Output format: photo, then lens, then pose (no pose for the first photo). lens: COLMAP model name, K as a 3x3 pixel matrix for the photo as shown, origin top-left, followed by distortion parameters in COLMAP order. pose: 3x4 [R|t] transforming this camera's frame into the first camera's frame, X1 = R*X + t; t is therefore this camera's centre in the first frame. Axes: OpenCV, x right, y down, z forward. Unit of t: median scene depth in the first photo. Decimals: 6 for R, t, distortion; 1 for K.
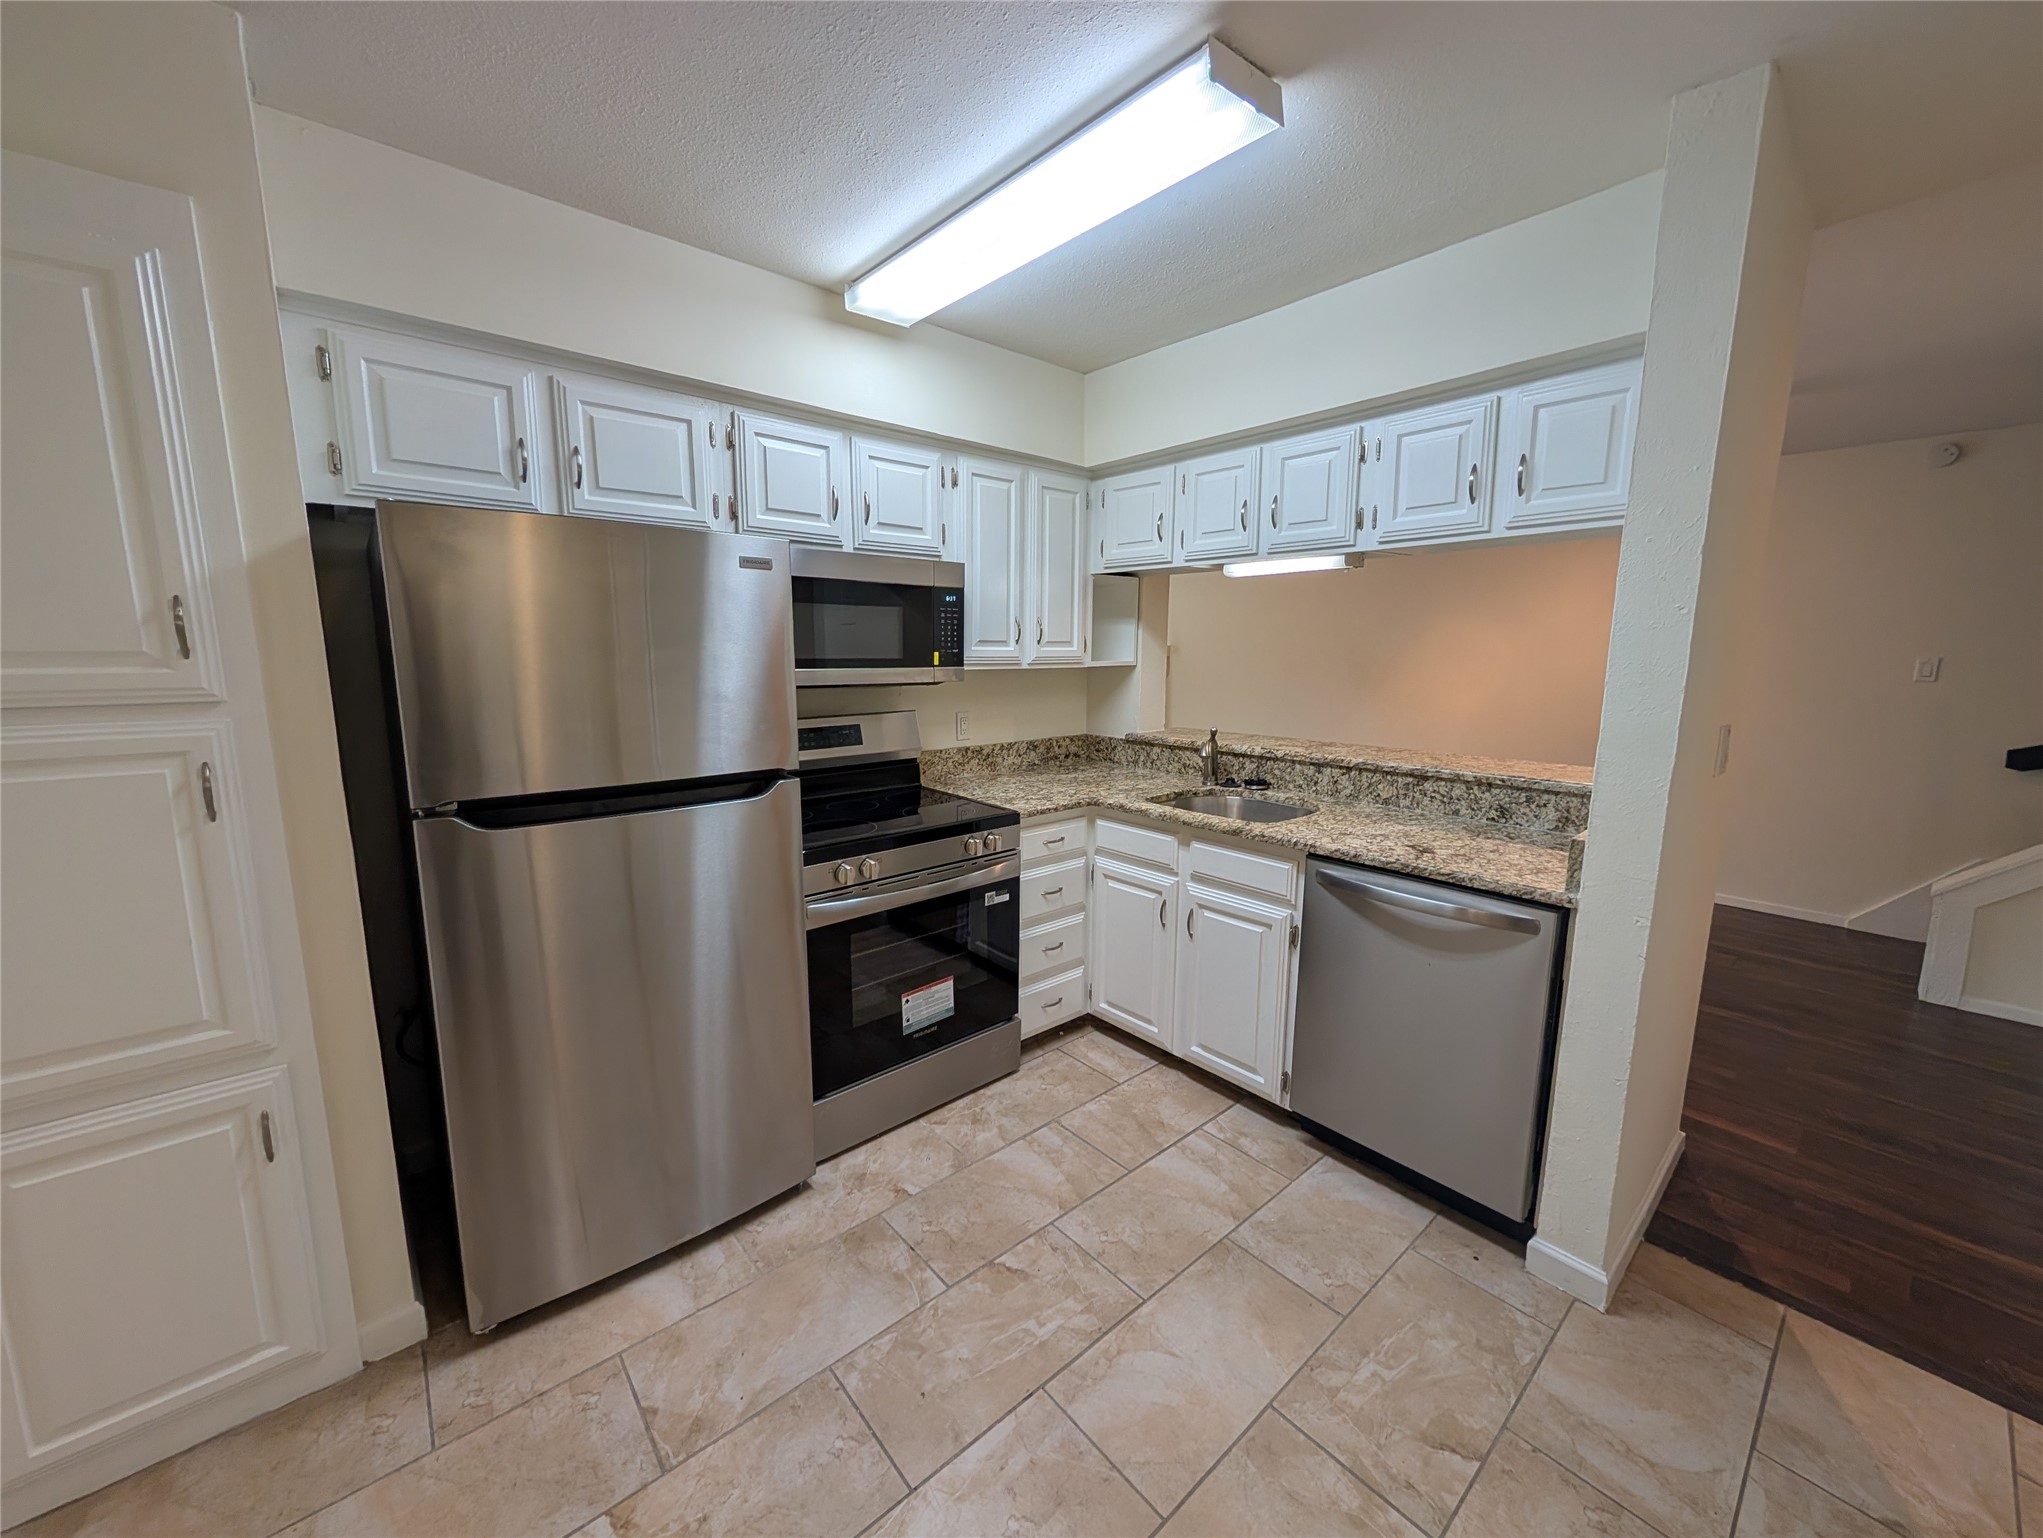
lens RADIAL K [[772.0, 0, 1018.6], [0, 772.0, 770.1], [0, 0, 1]] dist [-0.001209, -0.000106]
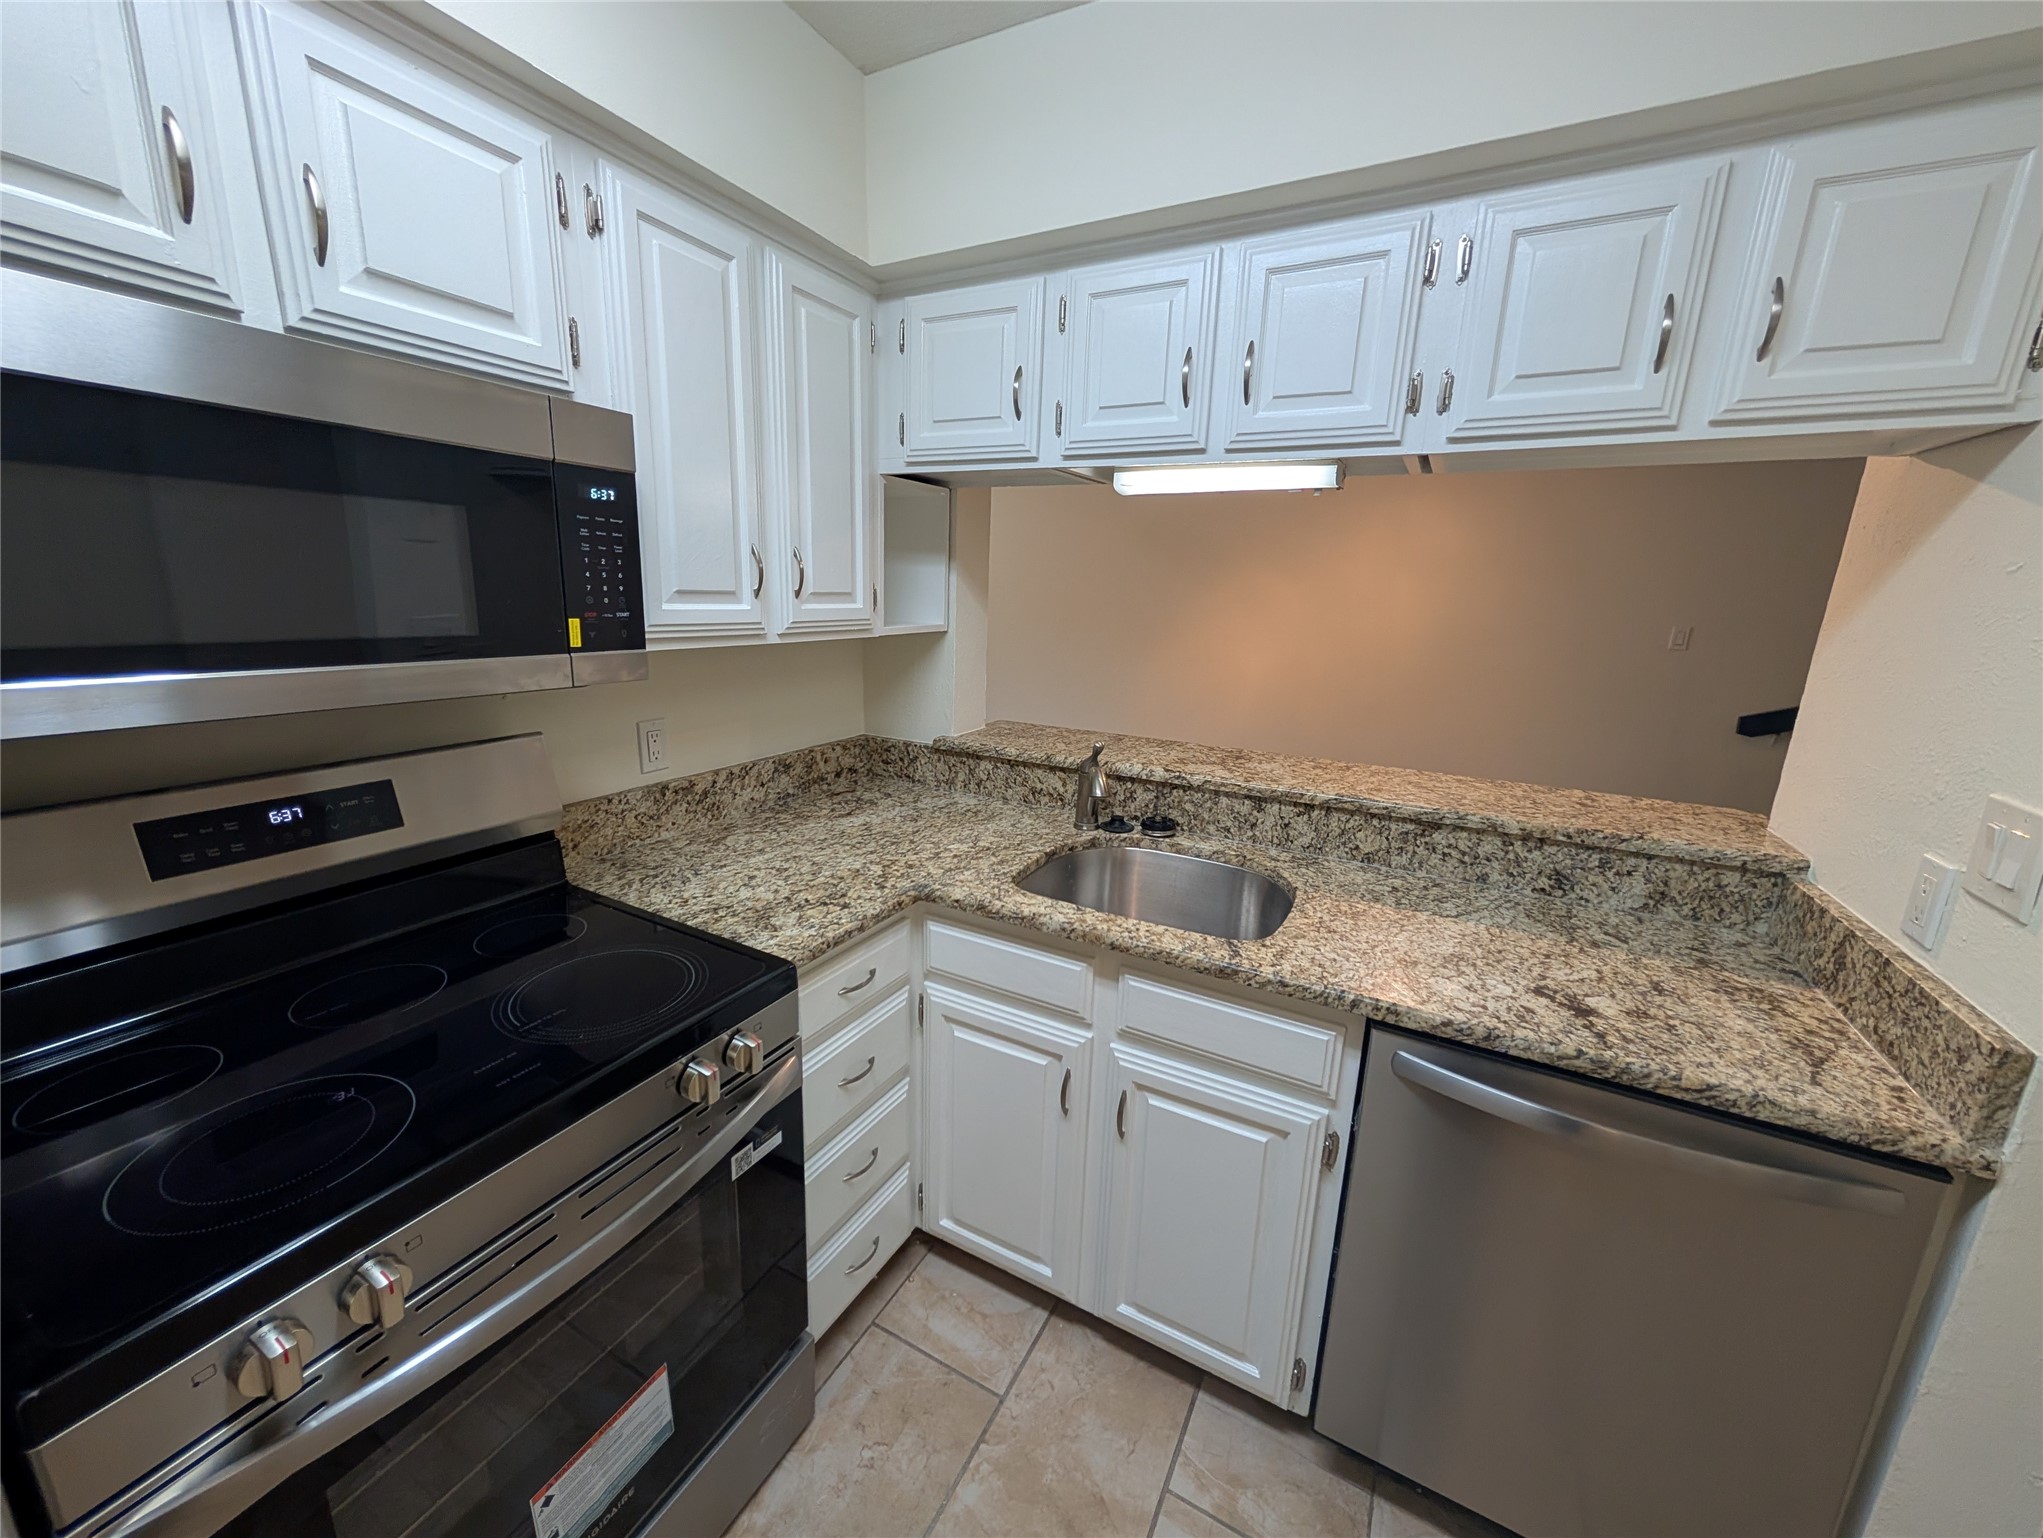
lens RADIAL K [[772.0, 0, 1018.6], [0, 772.0, 770.1], [0, 0, 1]] dist [-0.001209, -0.000106]
pose [[0.933263, -0.055742, 0.354843, -0.030098], [0.026984, 0.995974, 0.085486, -0.093112], [-0.358179, -0.070205, 0.931010, 0.474741]]
